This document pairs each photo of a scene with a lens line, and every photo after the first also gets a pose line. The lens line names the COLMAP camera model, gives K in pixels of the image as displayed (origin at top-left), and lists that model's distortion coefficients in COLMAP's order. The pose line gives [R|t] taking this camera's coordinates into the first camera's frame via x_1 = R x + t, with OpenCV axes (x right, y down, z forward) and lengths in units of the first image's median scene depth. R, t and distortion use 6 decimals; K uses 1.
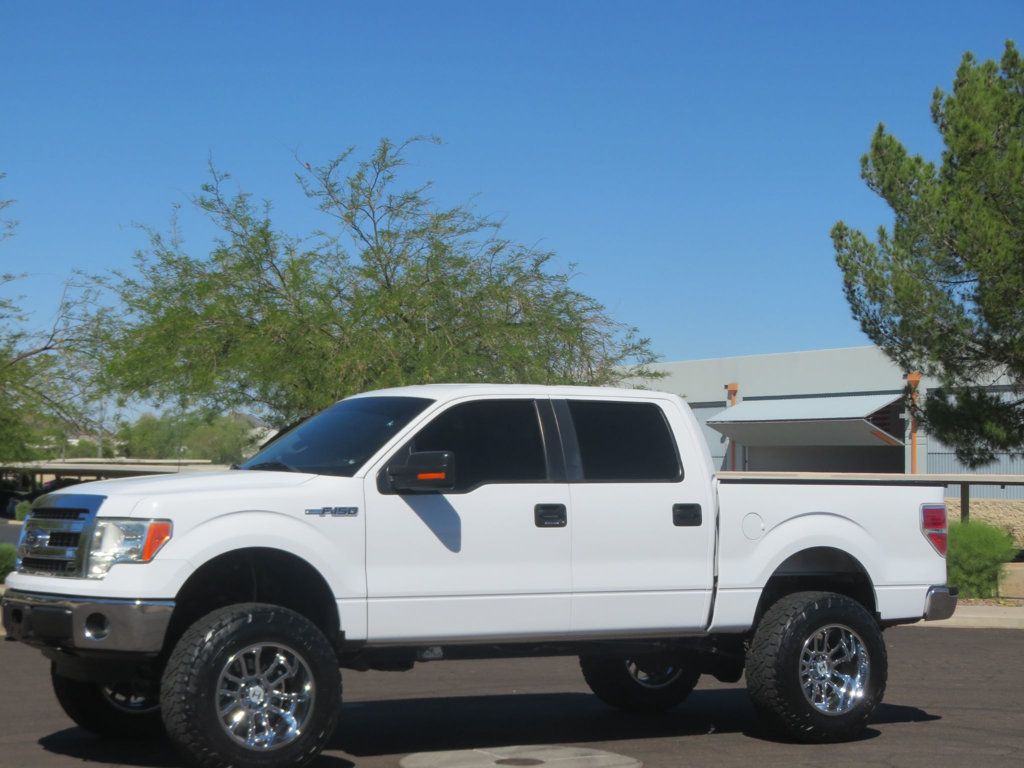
lens RADIAL K [[1980.3, 0, 512.0], [0, 1980.3, 384.0], [0, 0, 1]] dist [-0.041701, -0.044550]
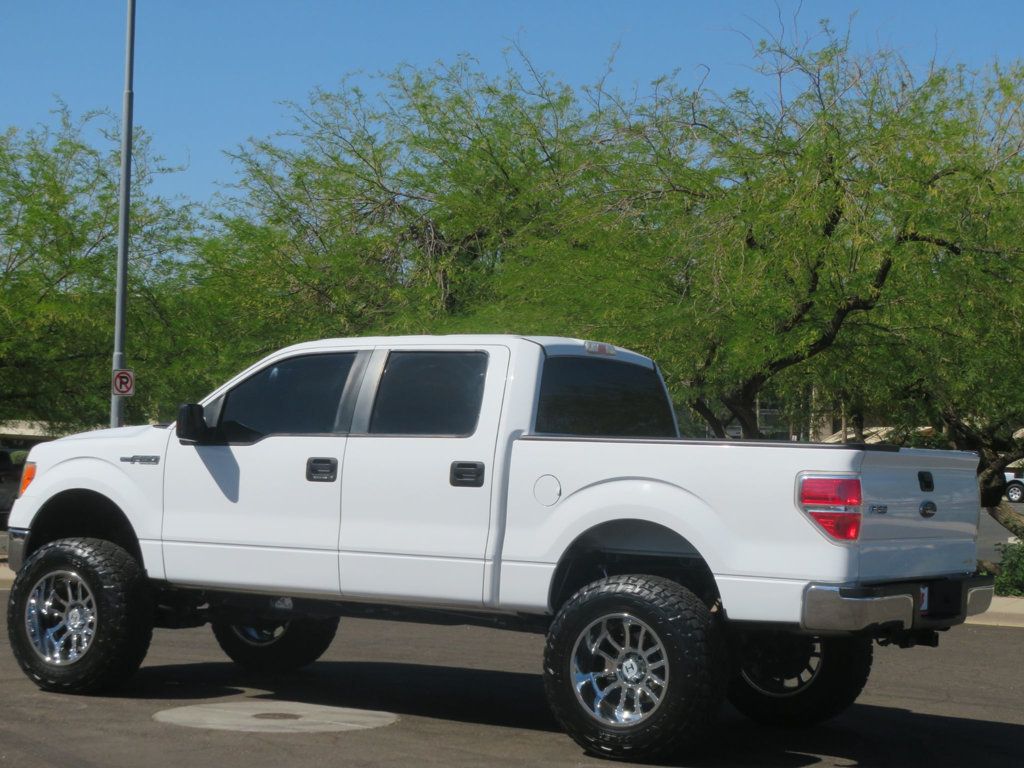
lens RADIAL K [[2037.3, 0, 512.0], [0, 2037.3, 384.0], [0, 0, 1]] dist [-0.012056, 0.002294]
pose [[0.471152, -0.025112, -0.881694, 0.434163], [0.020787, 0.999633, -0.017363, 0.020089], [0.881807, -0.010148, 0.471502, 0.281440]]
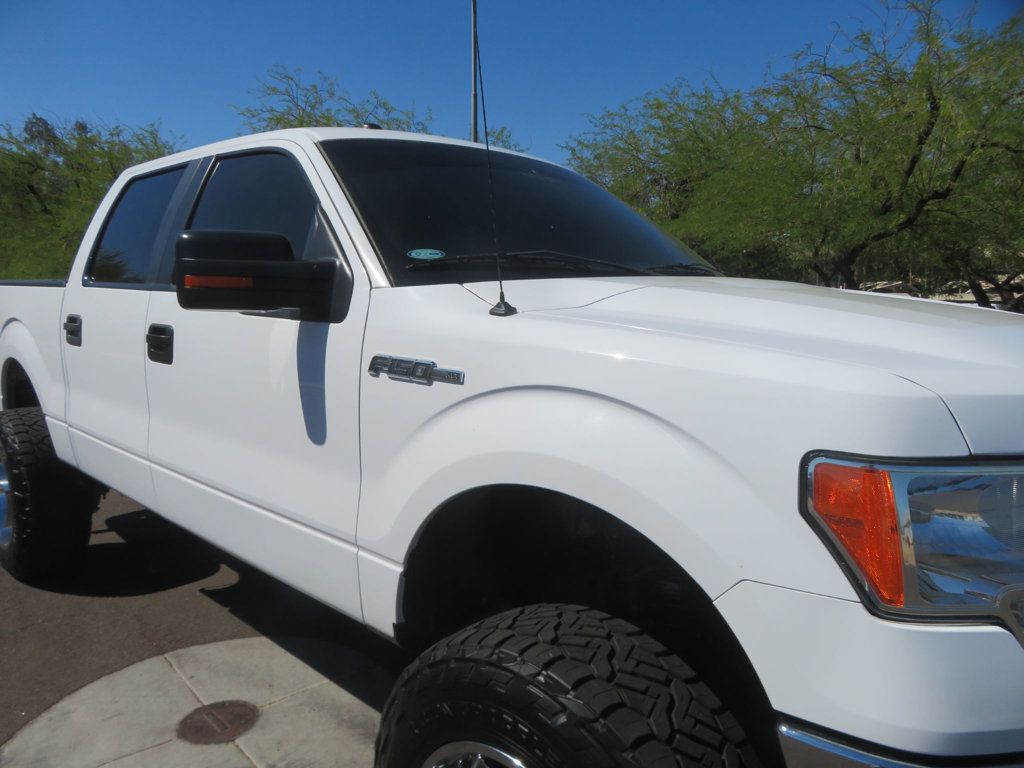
lens RADIAL K [[735.9, 0, 512.0], [0, 735.9, 384.0], [0, 0, 1]] dist [-0.013145, 0.022819]
pose [[0.215519, 0.115336, -0.969664, 0.110188], [0.038646, 0.991215, 0.126489, 0.024687], [0.975735, -0.064734, 0.209169, 0.473704]]
